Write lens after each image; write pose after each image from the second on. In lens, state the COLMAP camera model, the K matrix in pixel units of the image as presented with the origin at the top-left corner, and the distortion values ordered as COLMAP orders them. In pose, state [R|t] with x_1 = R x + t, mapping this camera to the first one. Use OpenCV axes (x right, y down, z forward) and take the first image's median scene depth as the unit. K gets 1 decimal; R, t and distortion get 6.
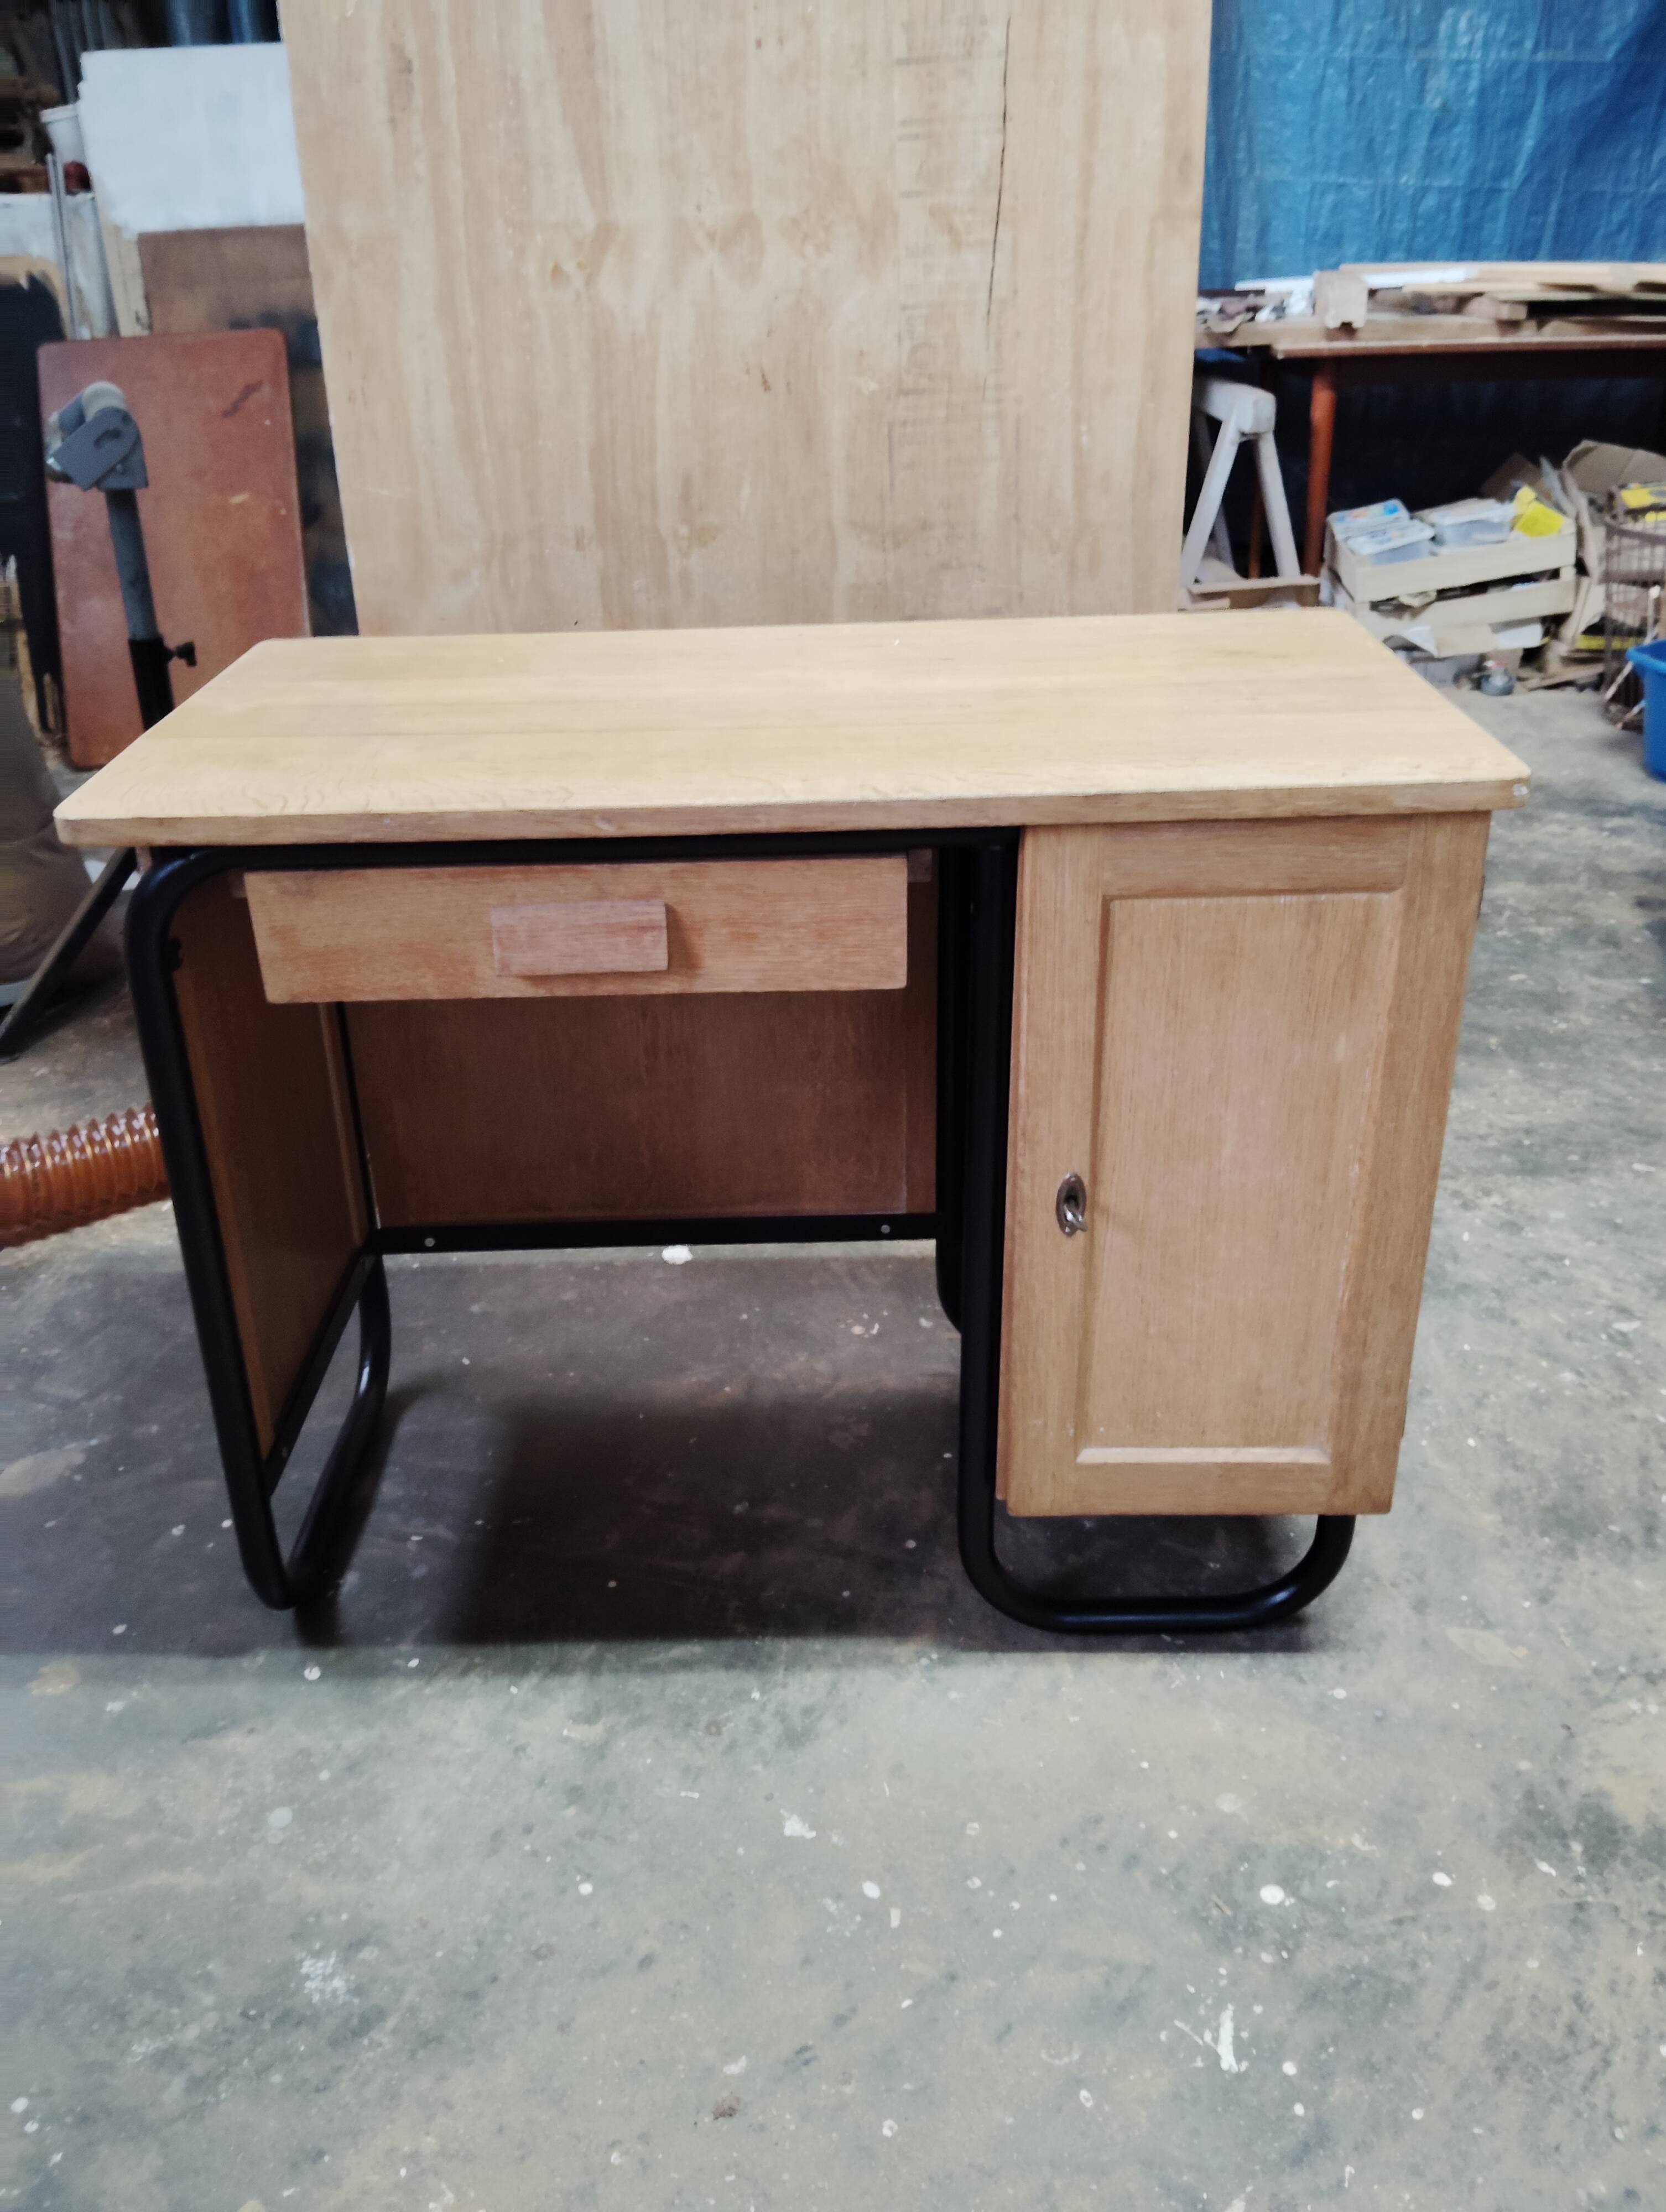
lens RADIAL K [[1799.3, 0, 807.2], [0, 1799.3, 1091.8], [0, 0, 1]] dist [0.067725, -0.137099]
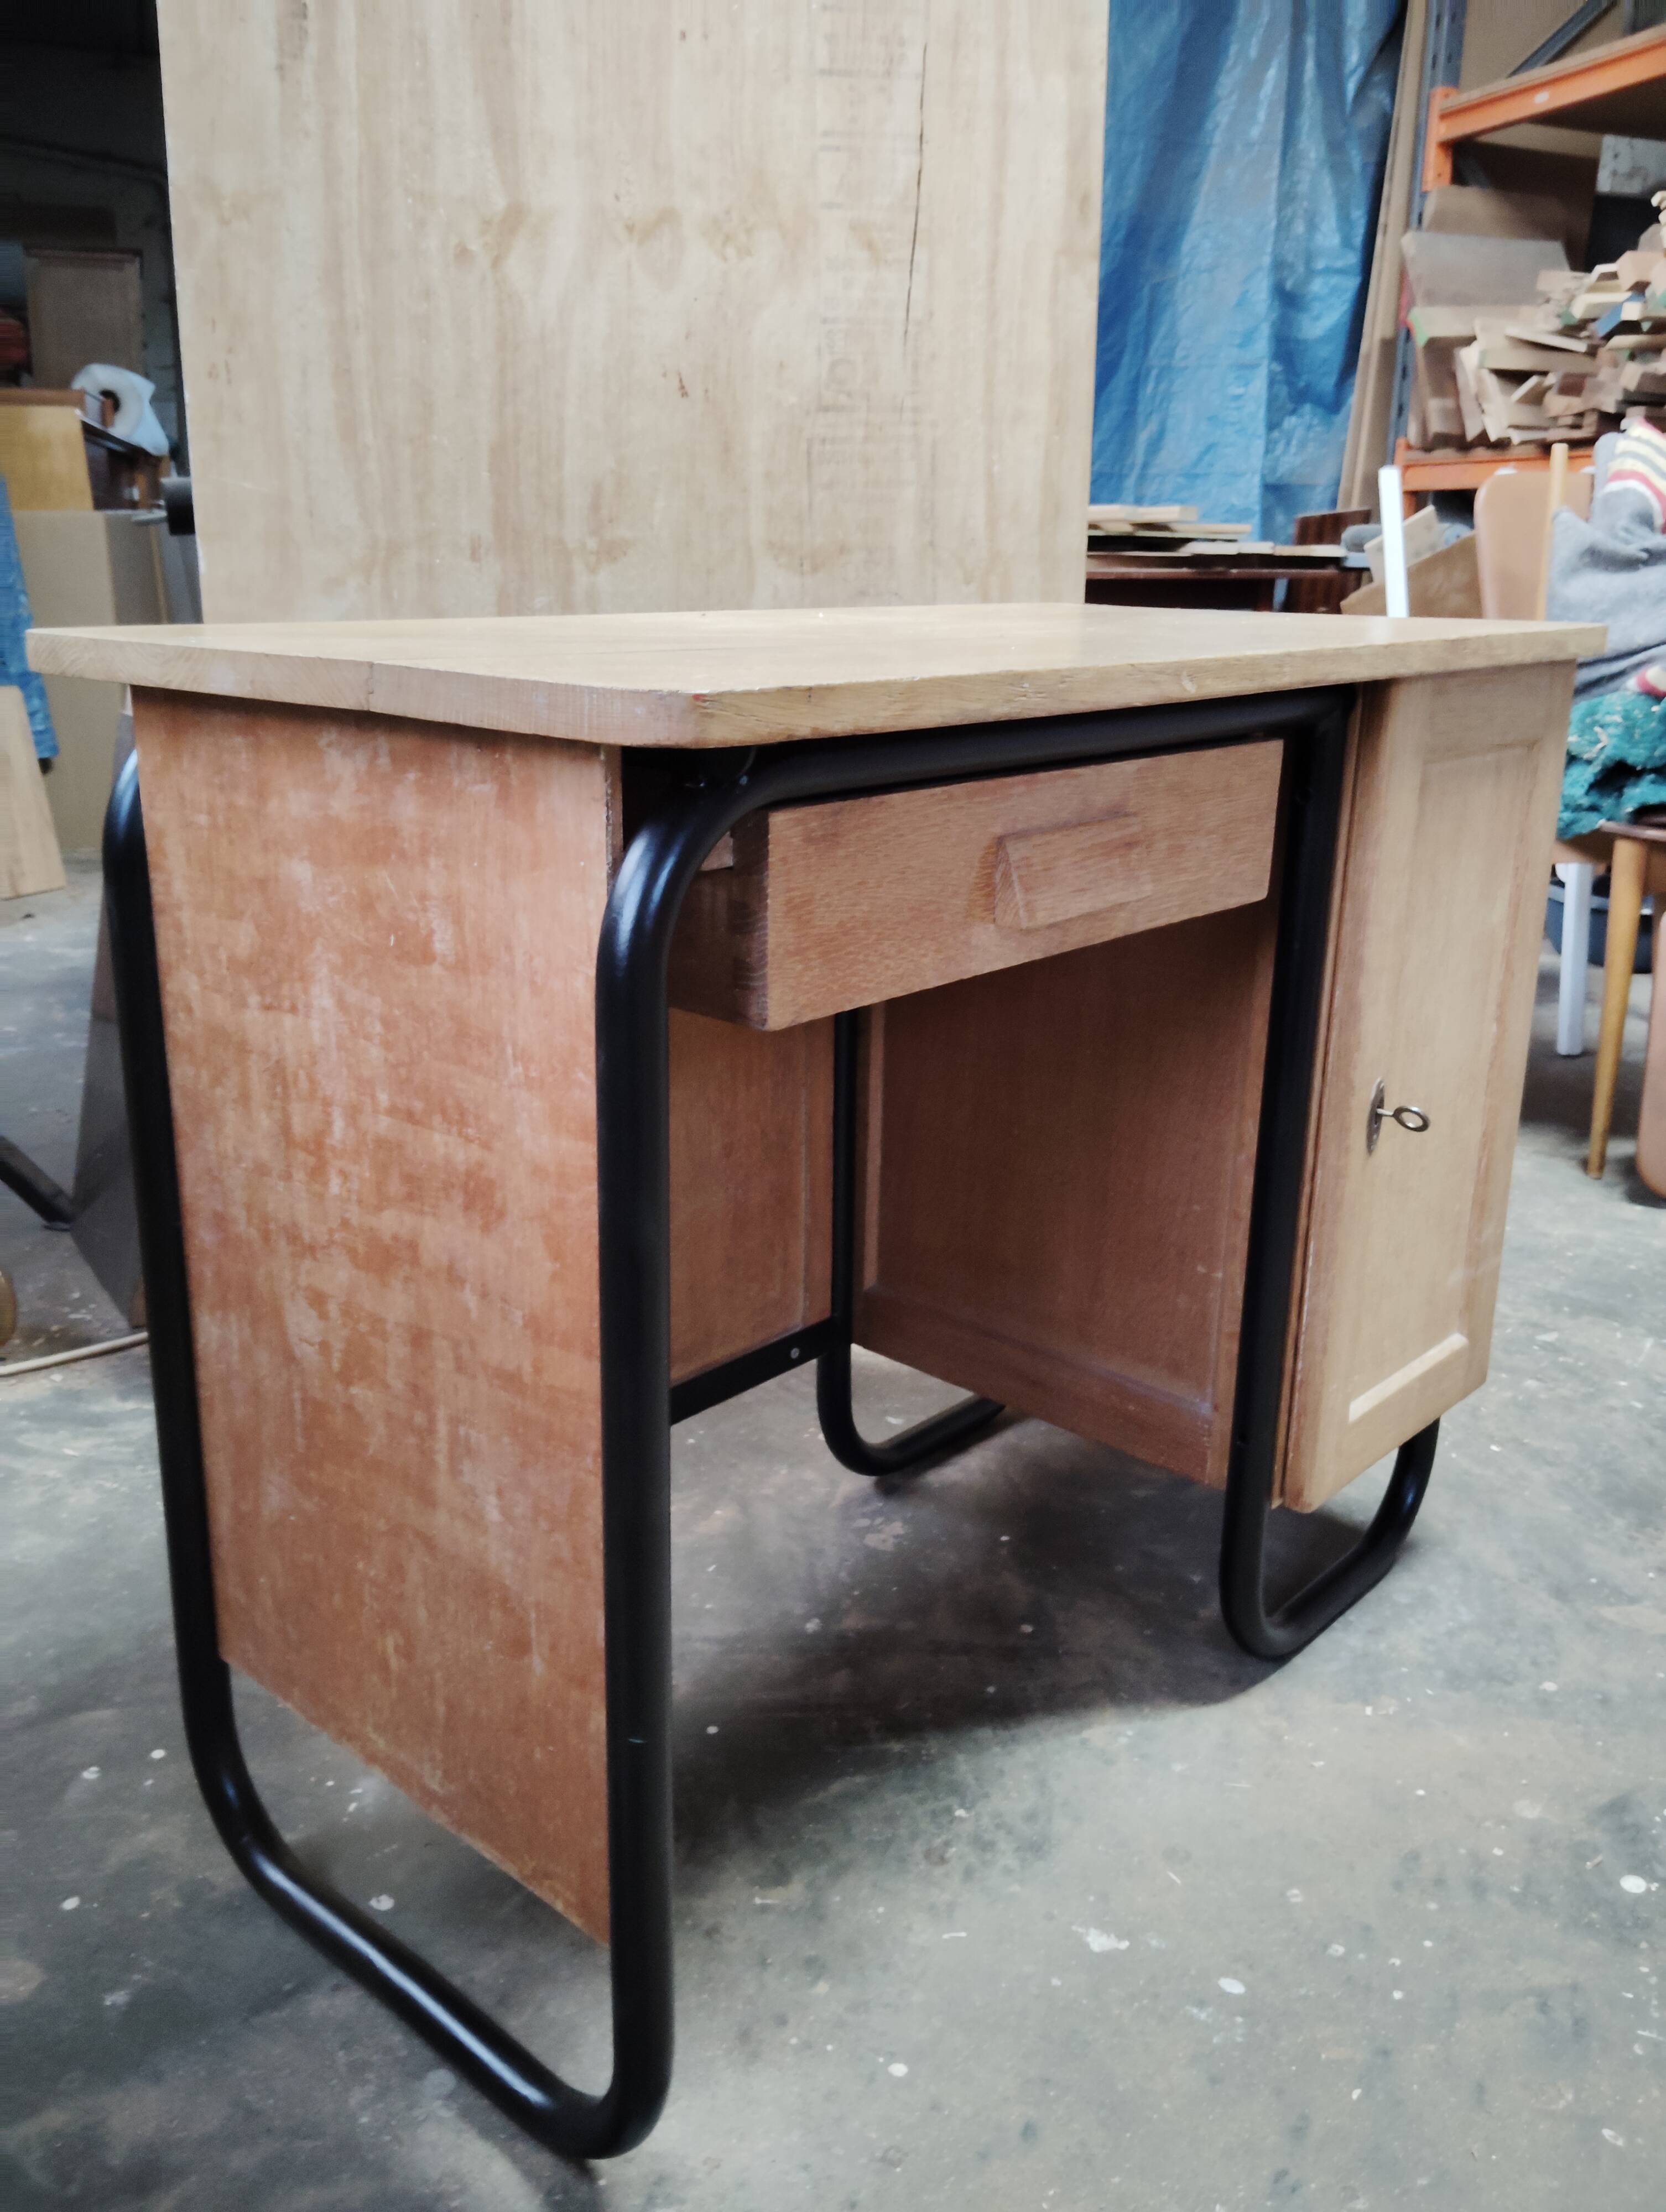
lens RADIAL K [[1803.8, 0, 802.8], [0, 1803.8, 1092.5], [0, 0, 1]] dist [0.099716, -0.198095]
pose [[0.941958, -0.057776, 0.330721, -0.306999], [0.114481, 0.981317, -0.154629, 0.120374], [-0.315608, 0.183515, 0.930975, 0.180690]]
